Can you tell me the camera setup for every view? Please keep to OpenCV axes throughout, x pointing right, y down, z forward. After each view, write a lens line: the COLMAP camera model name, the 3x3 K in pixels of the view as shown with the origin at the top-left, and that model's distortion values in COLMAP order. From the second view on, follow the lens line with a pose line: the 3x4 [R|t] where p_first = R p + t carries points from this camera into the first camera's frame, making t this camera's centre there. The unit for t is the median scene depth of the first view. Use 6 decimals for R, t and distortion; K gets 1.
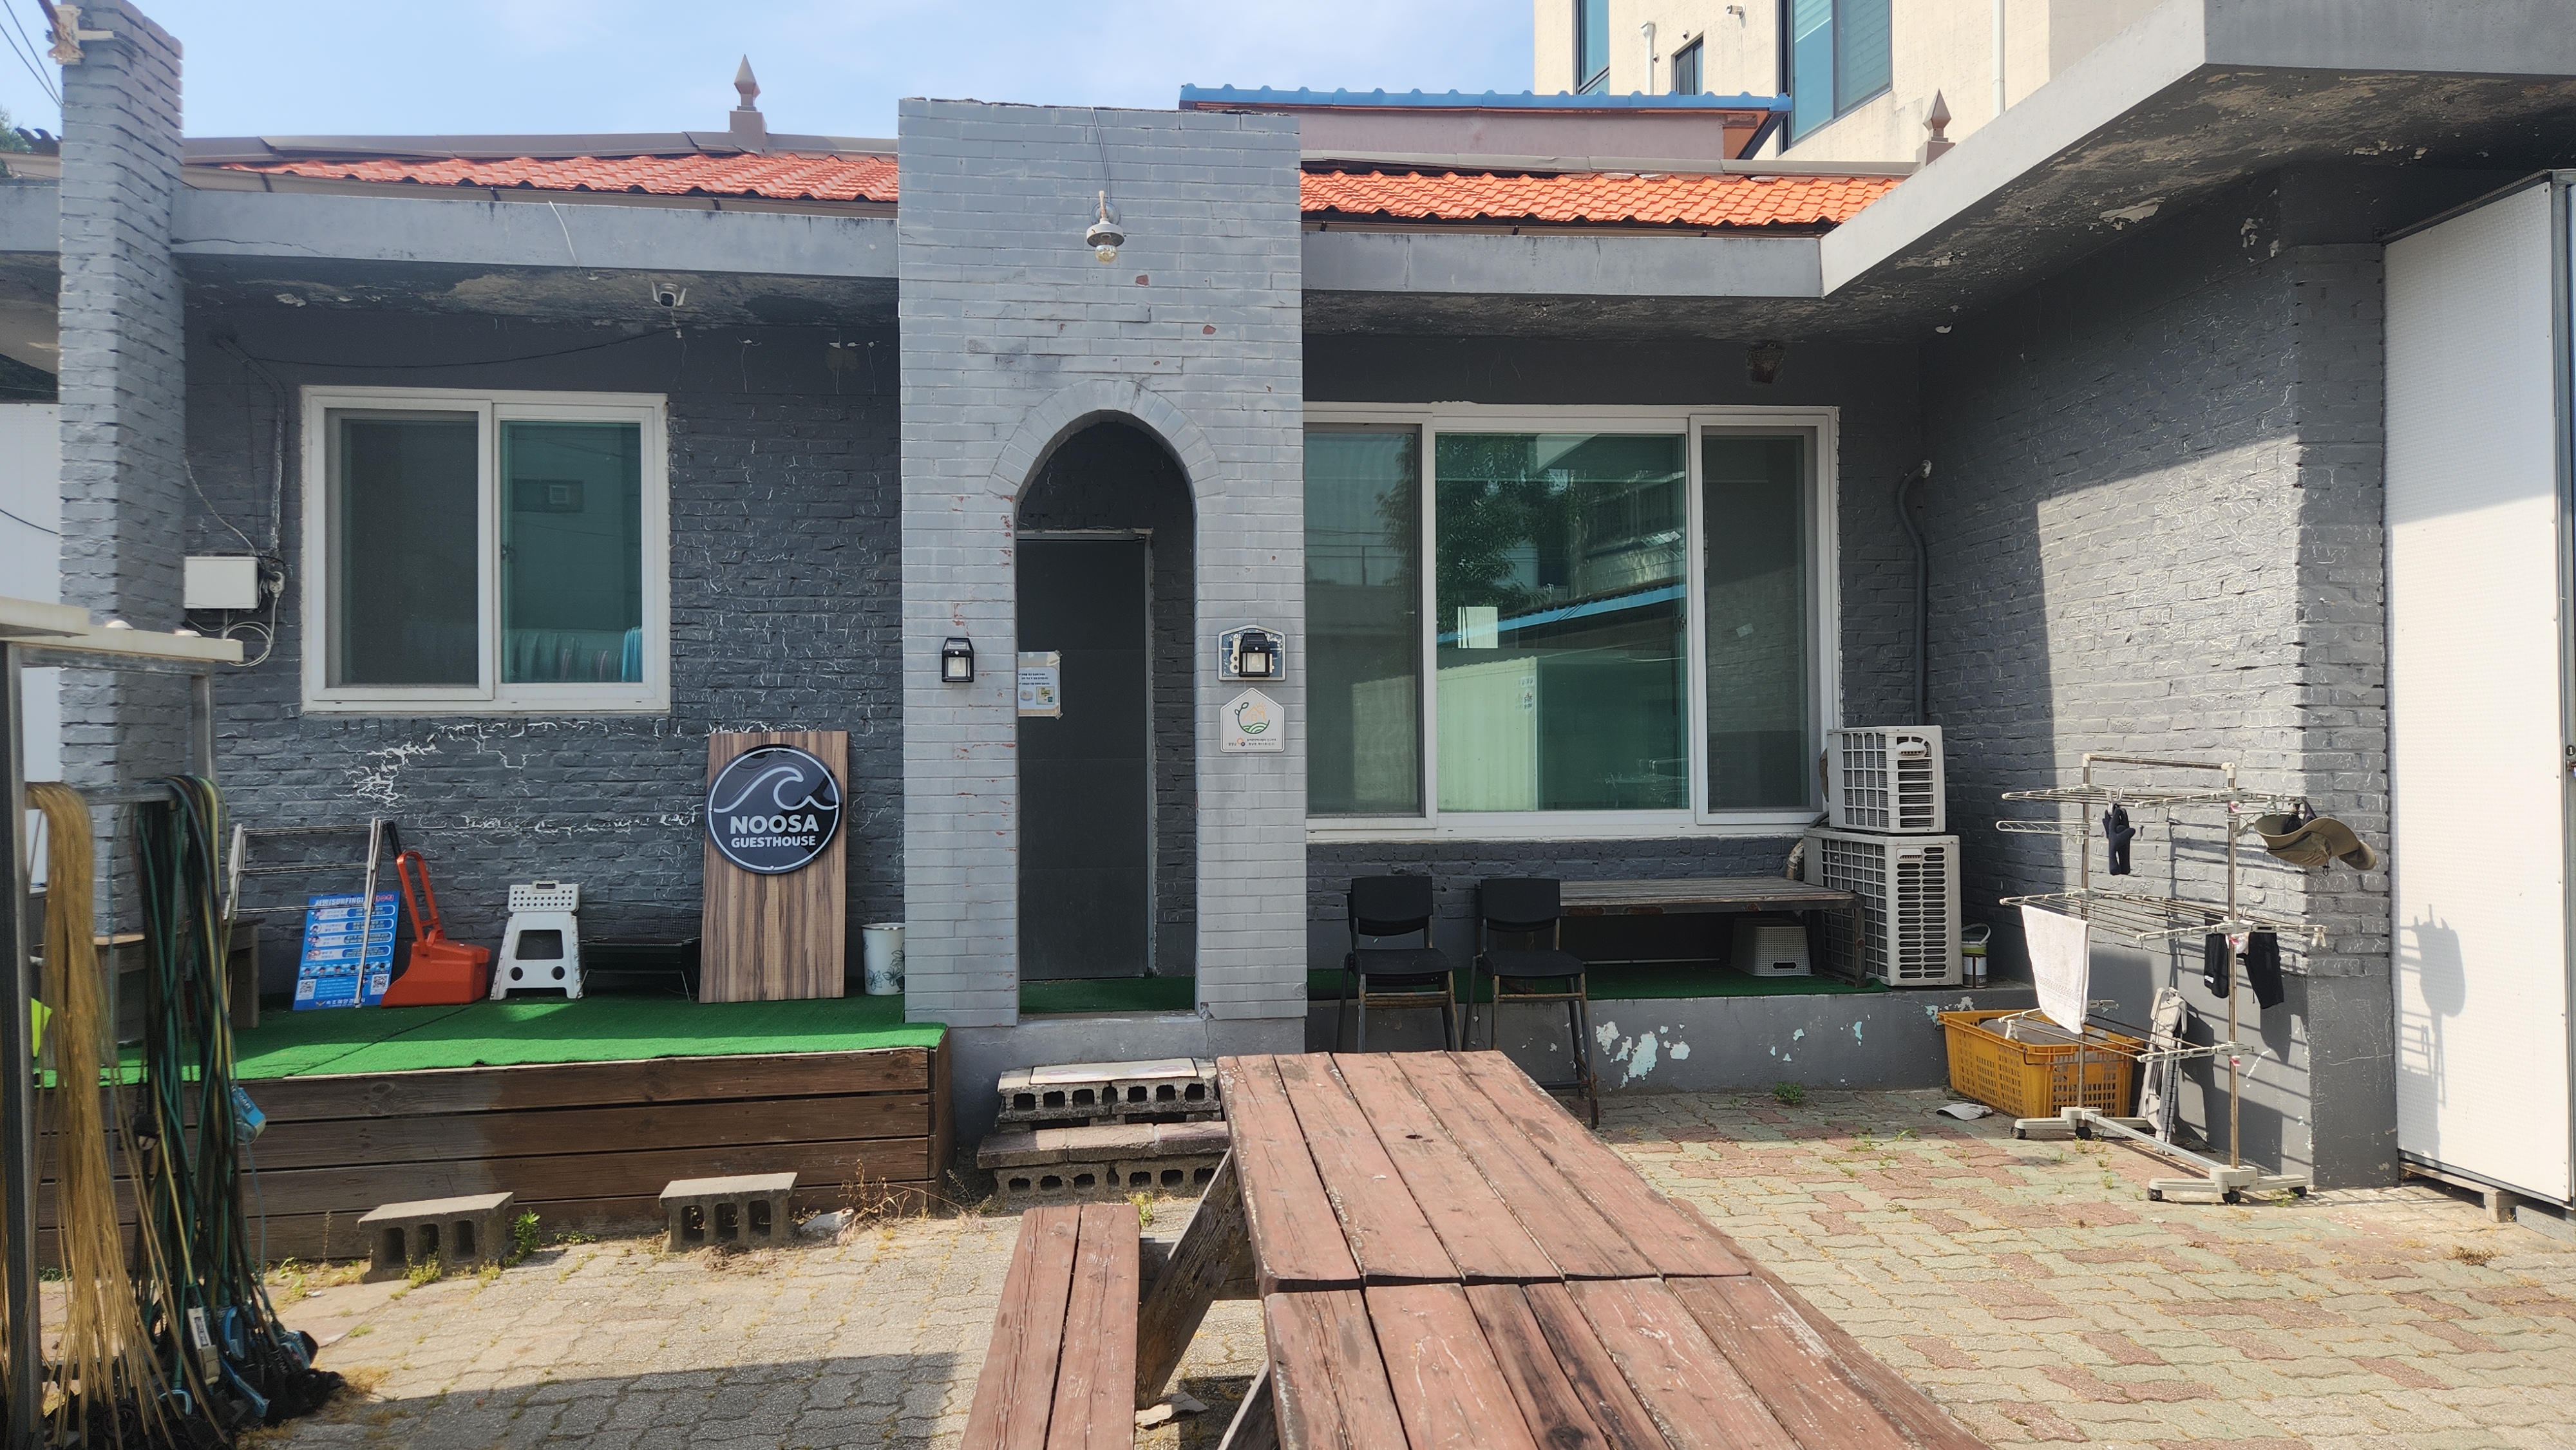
lens RADIAL K [[1773.8, 0, 1277.0], [0, 1773.8, 729.5], [0, 0, 1]] dist [0.056162, -0.028511]
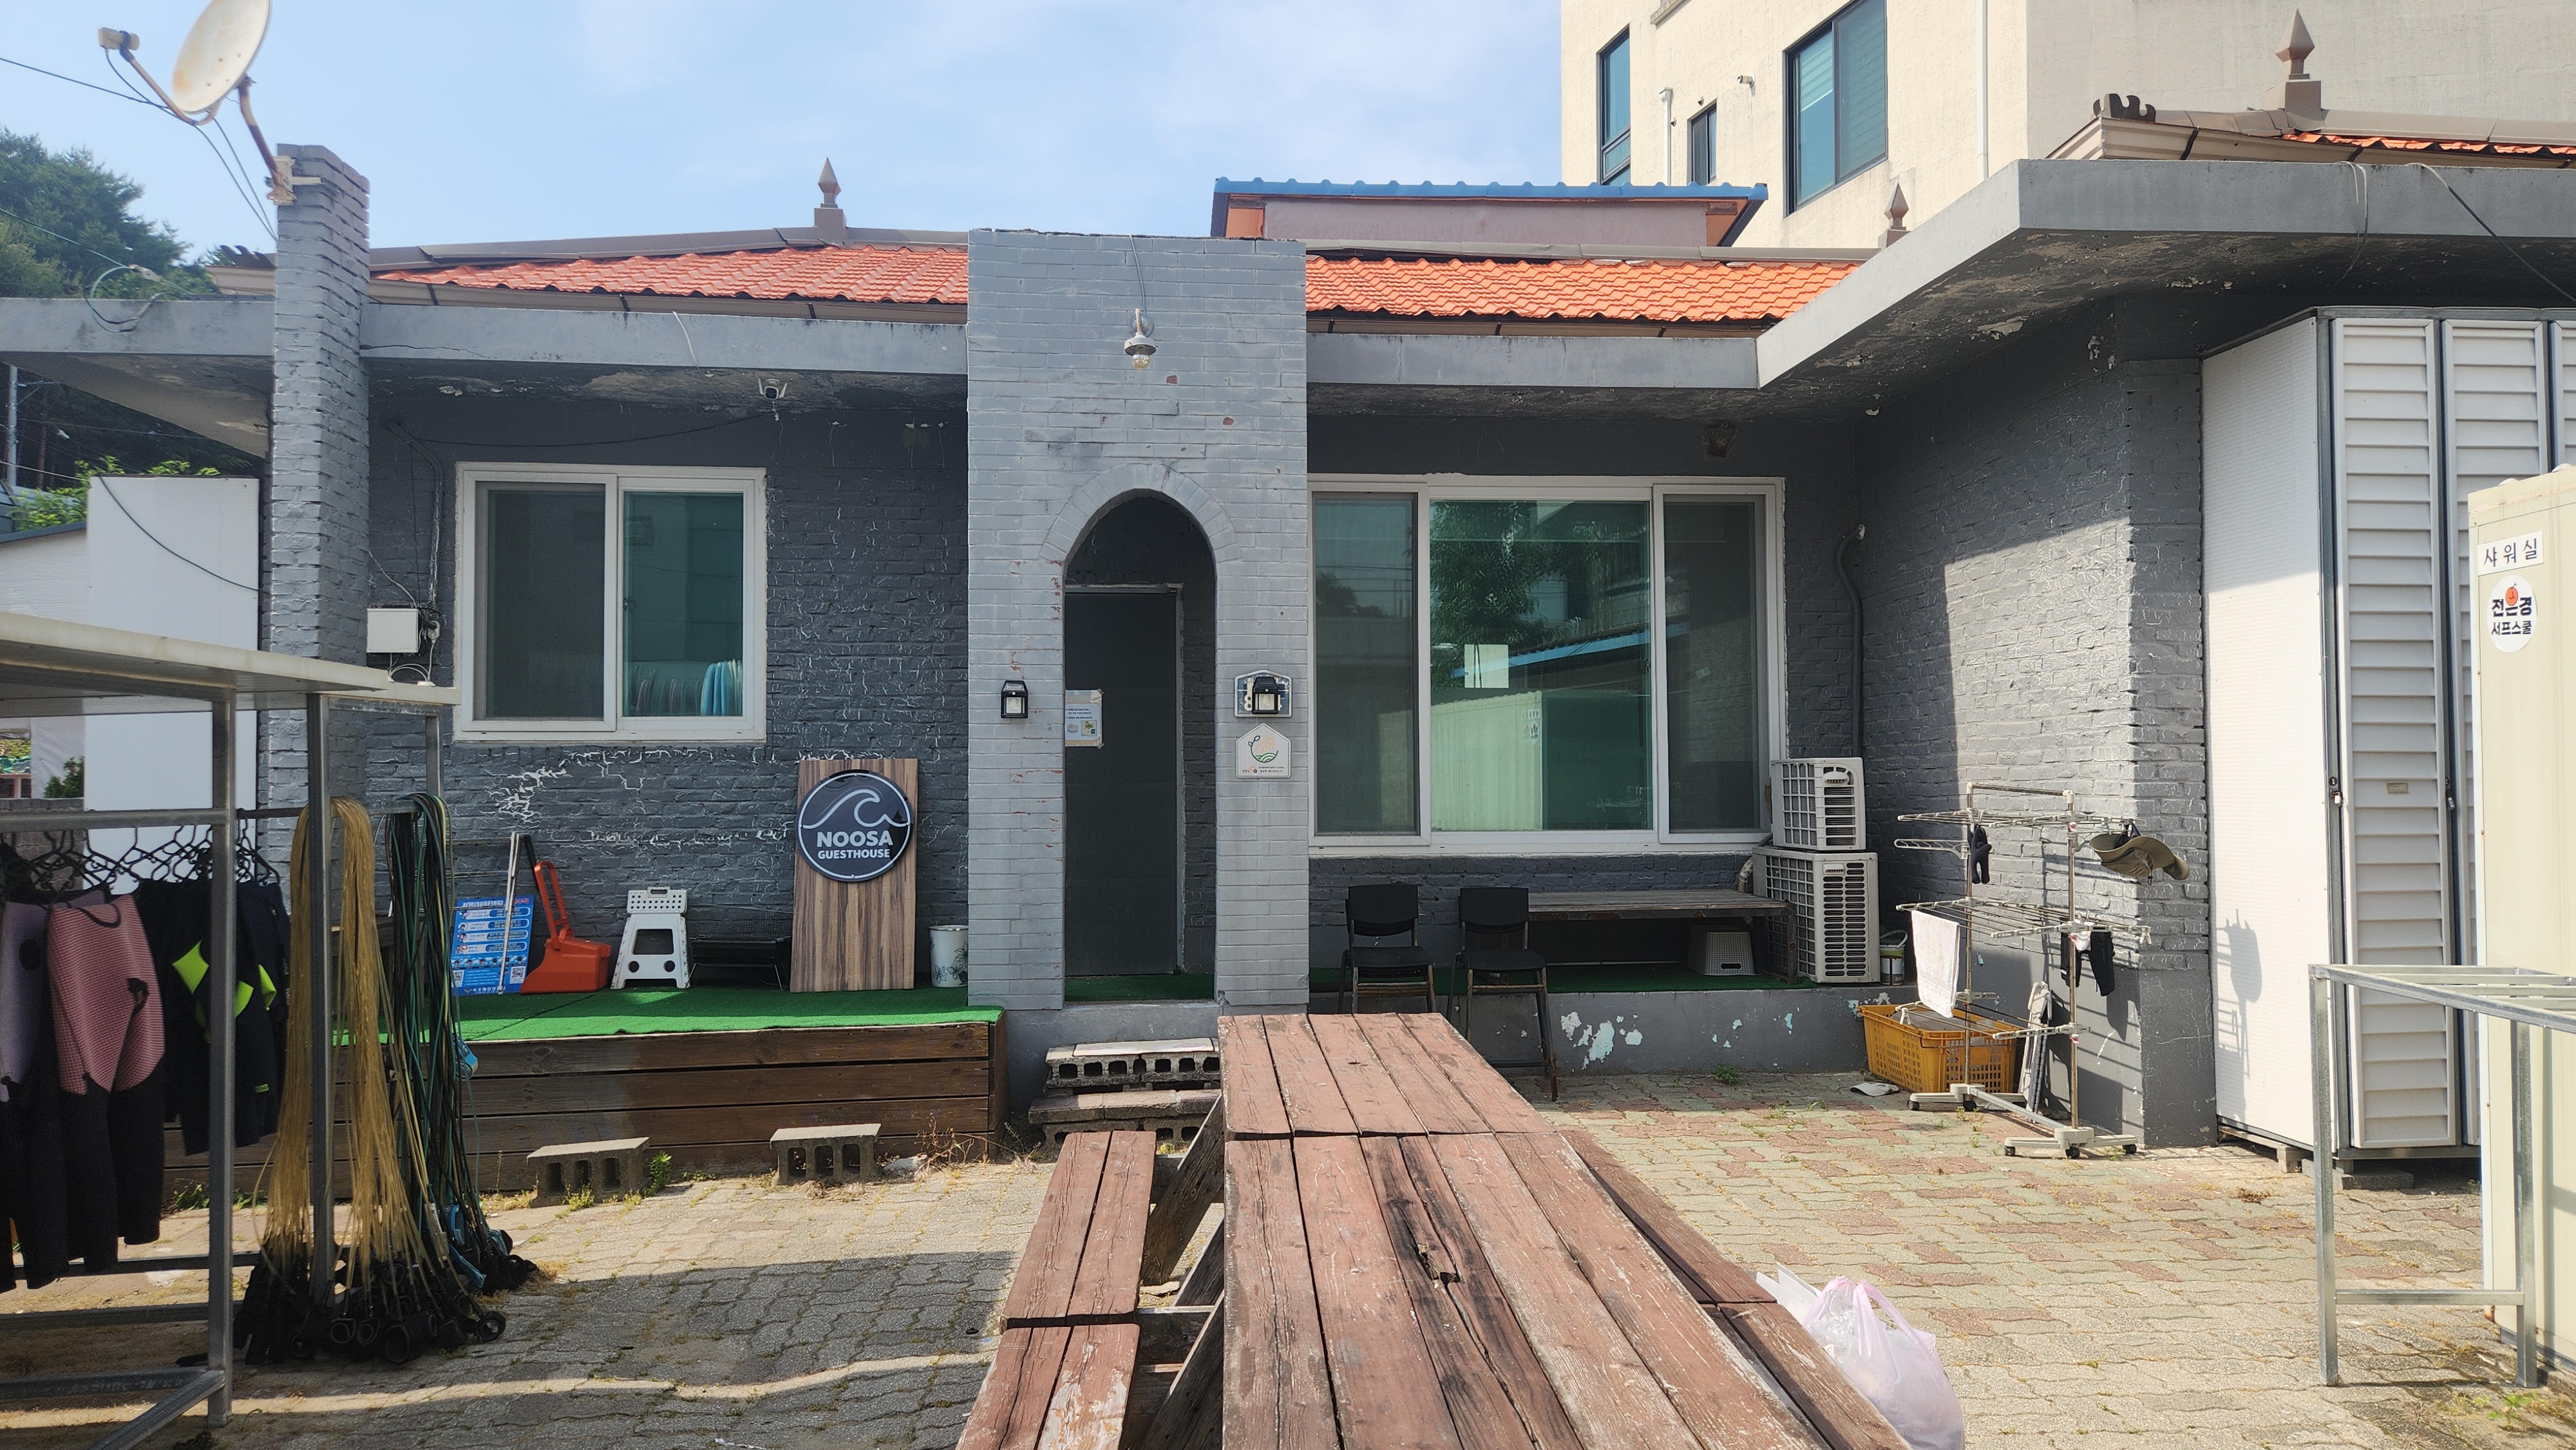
lens RADIAL K [[1709.4, 0, 1288.0], [0, 1709.4, 725.0], [0, 0, 1]] dist [0.049990, -0.000137]
pose [[0.999867, 0.003302, -0.015962, 0.020561], [-0.003594, 0.999826, -0.018310, -0.001772], [0.015898, 0.018365, 0.999705, -0.134975]]
